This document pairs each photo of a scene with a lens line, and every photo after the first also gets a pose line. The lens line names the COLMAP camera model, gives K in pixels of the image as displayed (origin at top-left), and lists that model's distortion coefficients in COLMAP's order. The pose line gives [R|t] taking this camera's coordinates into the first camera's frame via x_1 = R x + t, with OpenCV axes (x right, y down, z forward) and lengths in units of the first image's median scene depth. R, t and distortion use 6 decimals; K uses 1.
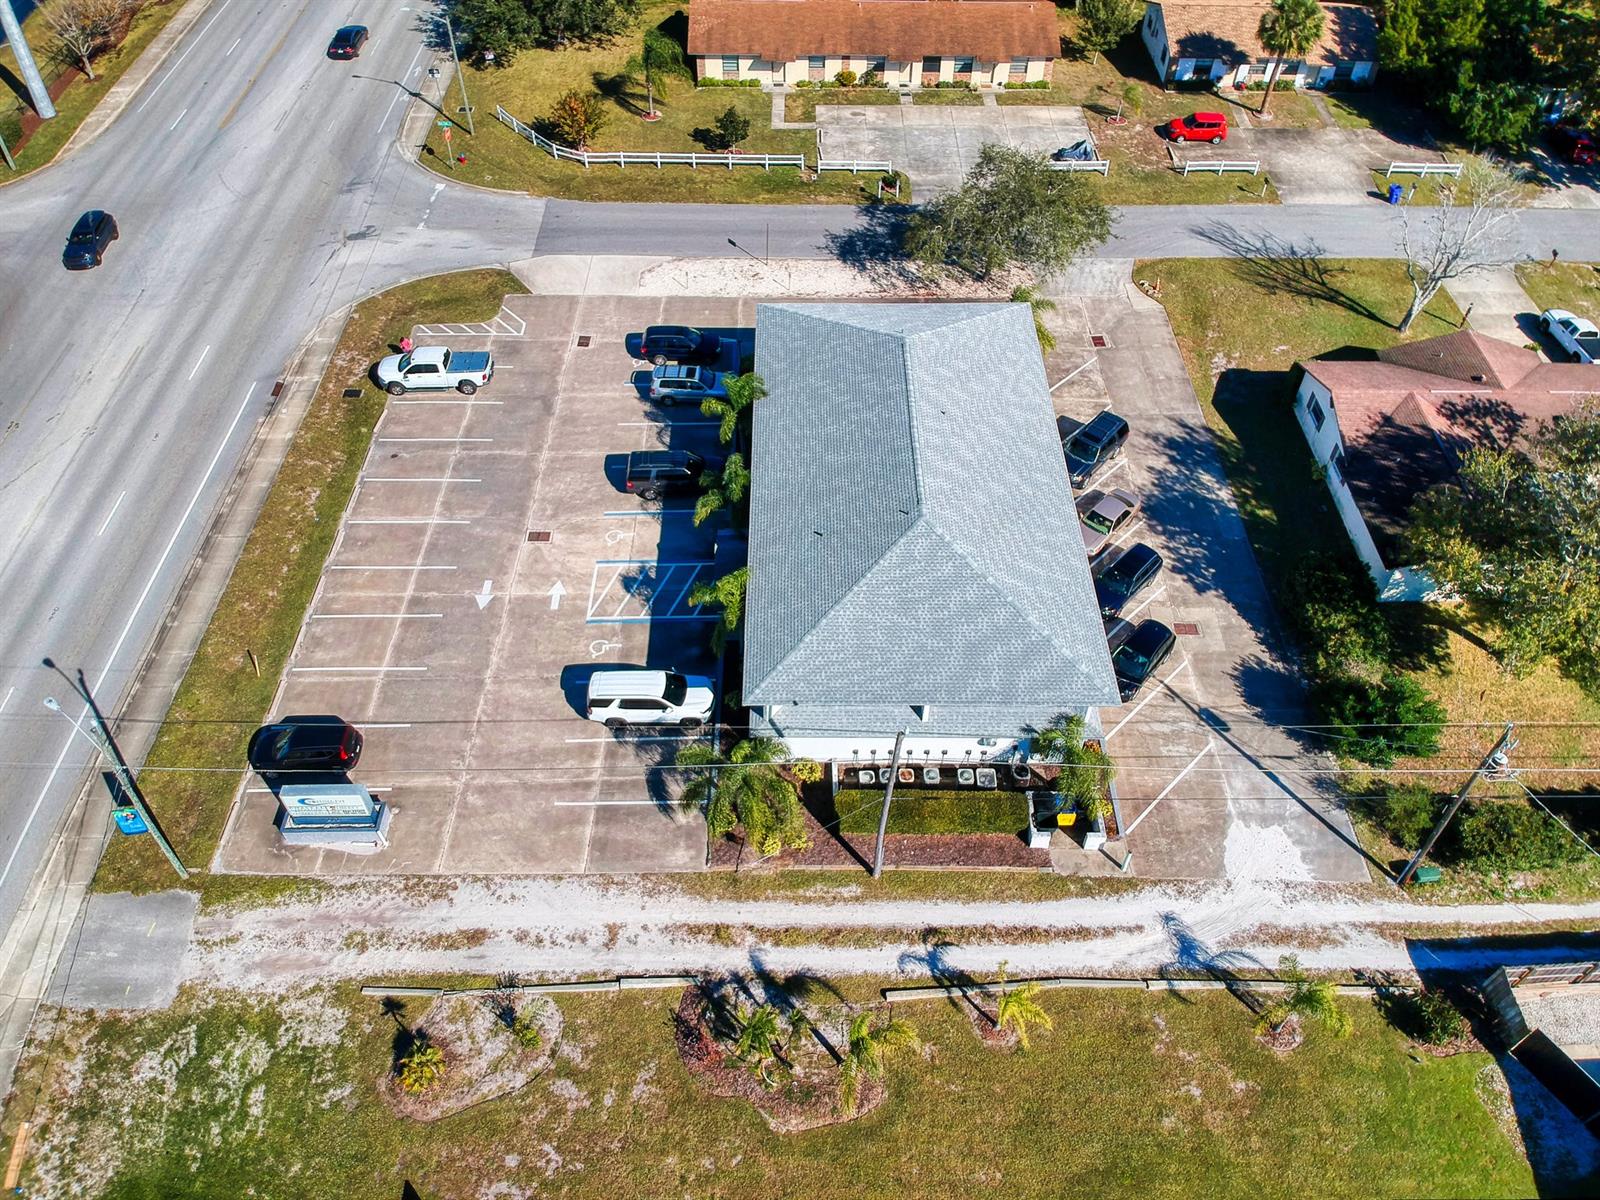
lens RADIAL K [[1178.3, 0, 816.0], [0, 1178.3, 594.7], [0, 0, 1]] dist [0.078828, -0.148497]
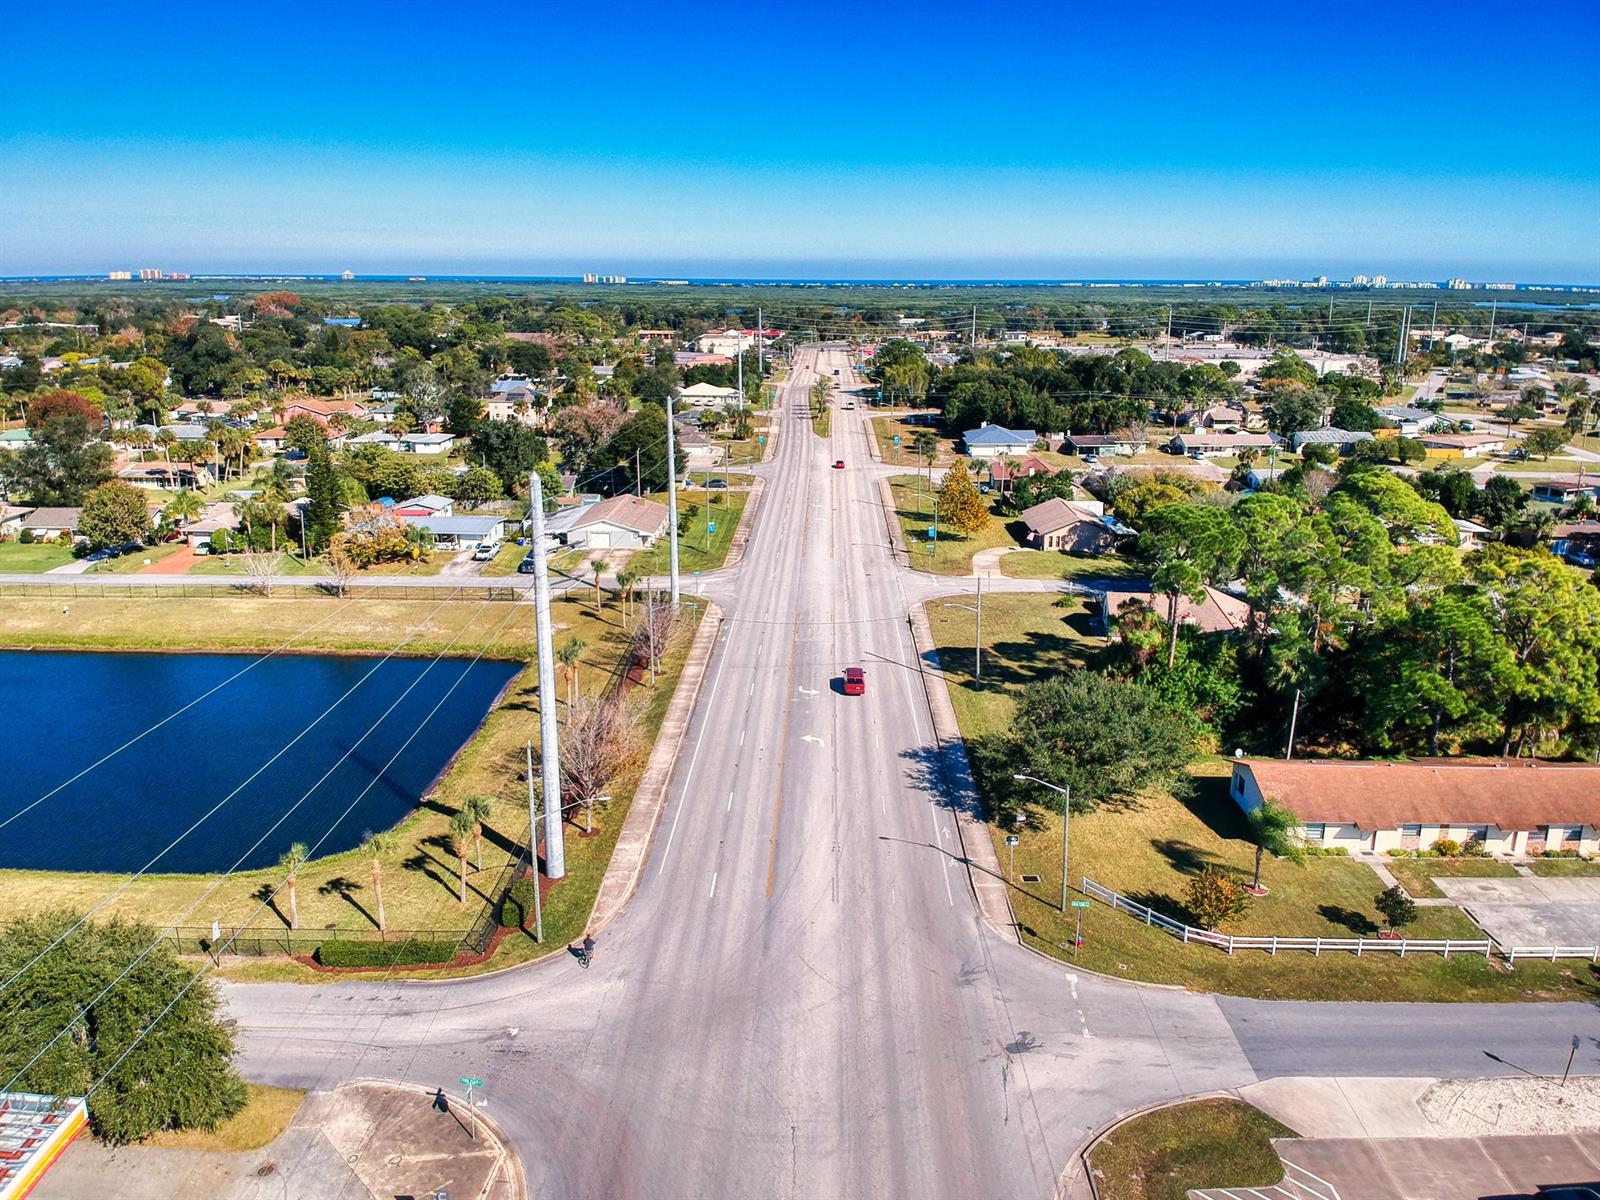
lens RADIAL K [[1178.3, 0, 806.9], [0, 1178.3, 587.1], [0, 0, 1]] dist [0.078828, -0.148497]
pose [[0.999597, 0.001547, -0.028357, -0.731520], [-0.016756, 0.838317, -0.544925, -0.179293], [0.022929, 0.545181, 0.838005, 0.236801]]
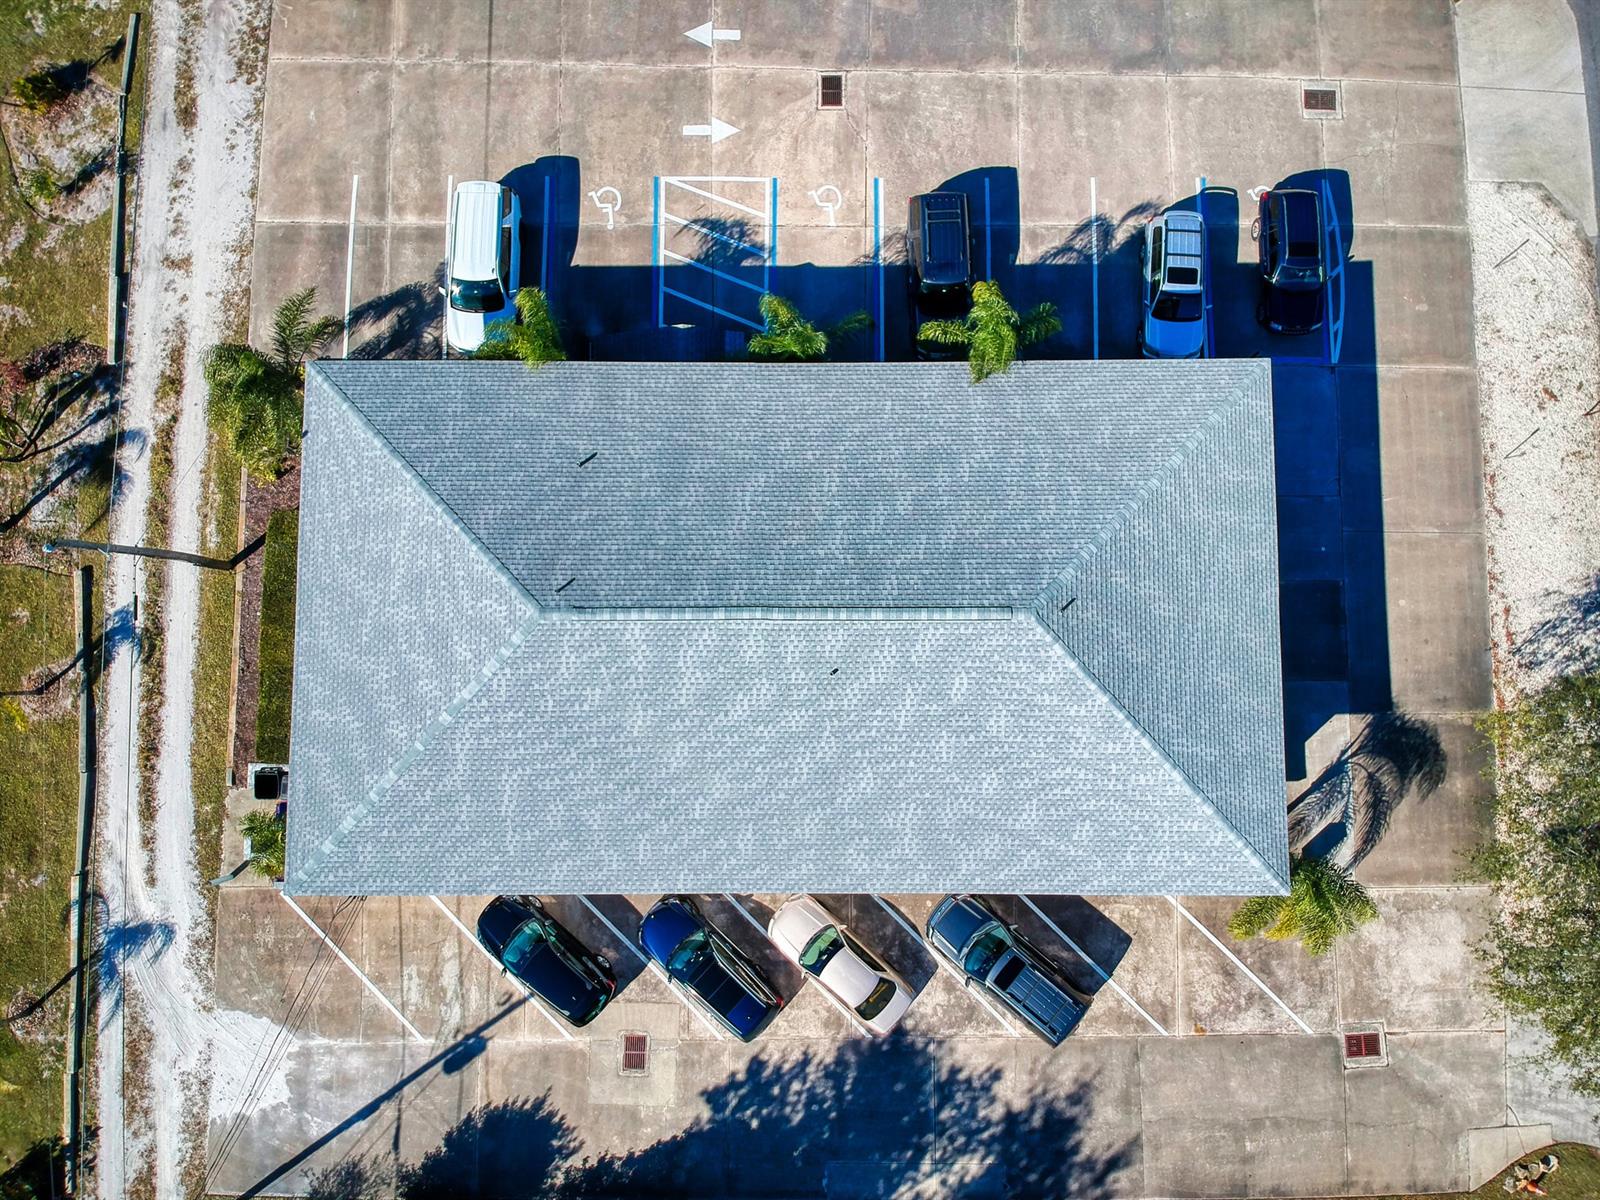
lens RADIAL K [[1178.3, 0, 813.8], [0, 1178.3, 587.2], [0, 0, 1]] dist [0.078828, -0.148497]
pose [[-0.011466, 0.994650, -0.102667, 0.124993], [-0.738398, 0.060812, 0.671618, -0.527058], [0.674268, 0.083510, 0.733750, 0.580279]]
